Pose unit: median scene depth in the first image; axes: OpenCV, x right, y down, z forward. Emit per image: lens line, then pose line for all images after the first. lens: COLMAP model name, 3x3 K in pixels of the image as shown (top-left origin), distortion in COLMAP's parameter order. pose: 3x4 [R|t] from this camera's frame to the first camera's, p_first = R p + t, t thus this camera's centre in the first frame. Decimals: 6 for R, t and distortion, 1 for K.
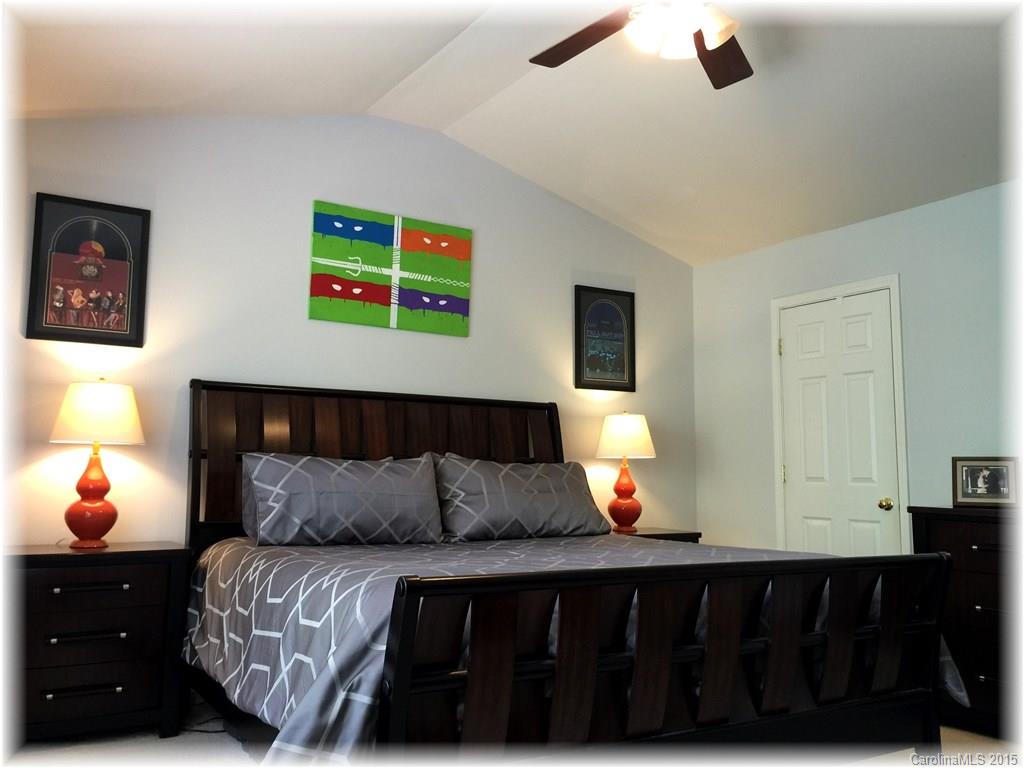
lens RADIAL K [[882.3, 0, 512.0], [0, 882.3, 384.0], [0, 0, 1]] dist [0.065377, -0.046623]
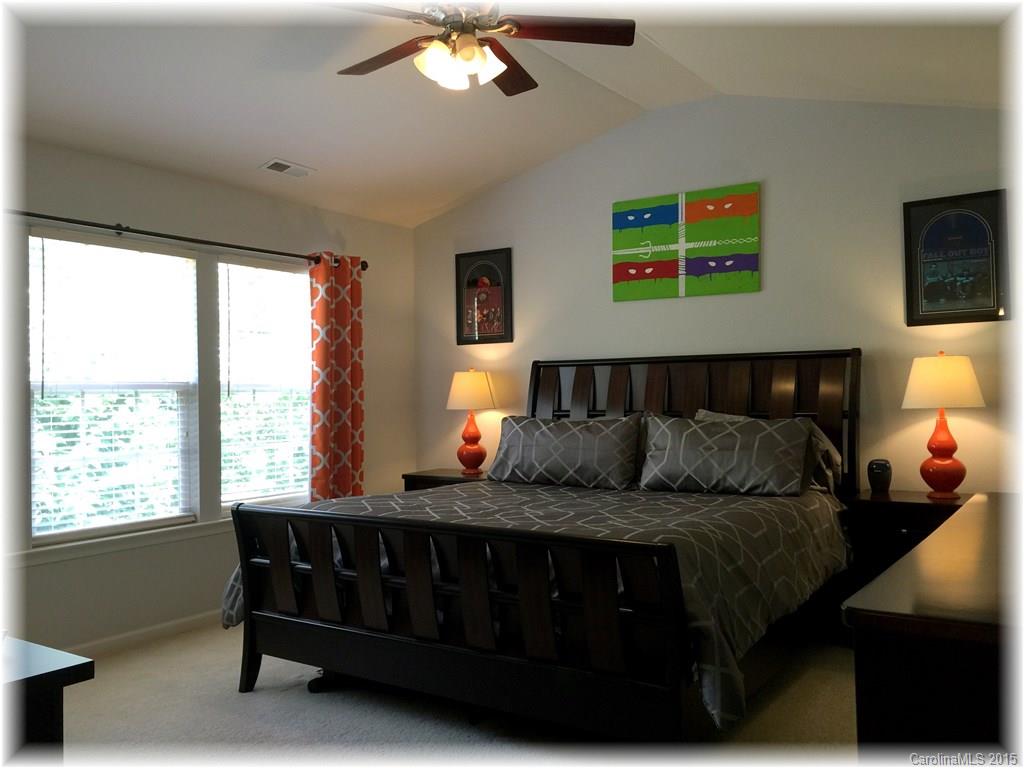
lens RADIAL K [[882.3, 0, 512.0], [0, 882.3, 384.0], [0, 0, 1]] dist [0.065377, -0.046623]
pose [[0.404156, -0.027840, -0.914266, 0.816109], [0.114842, 0.993172, 0.020524, -0.001589], [0.907452, -0.113291, 0.404593, 0.350830]]
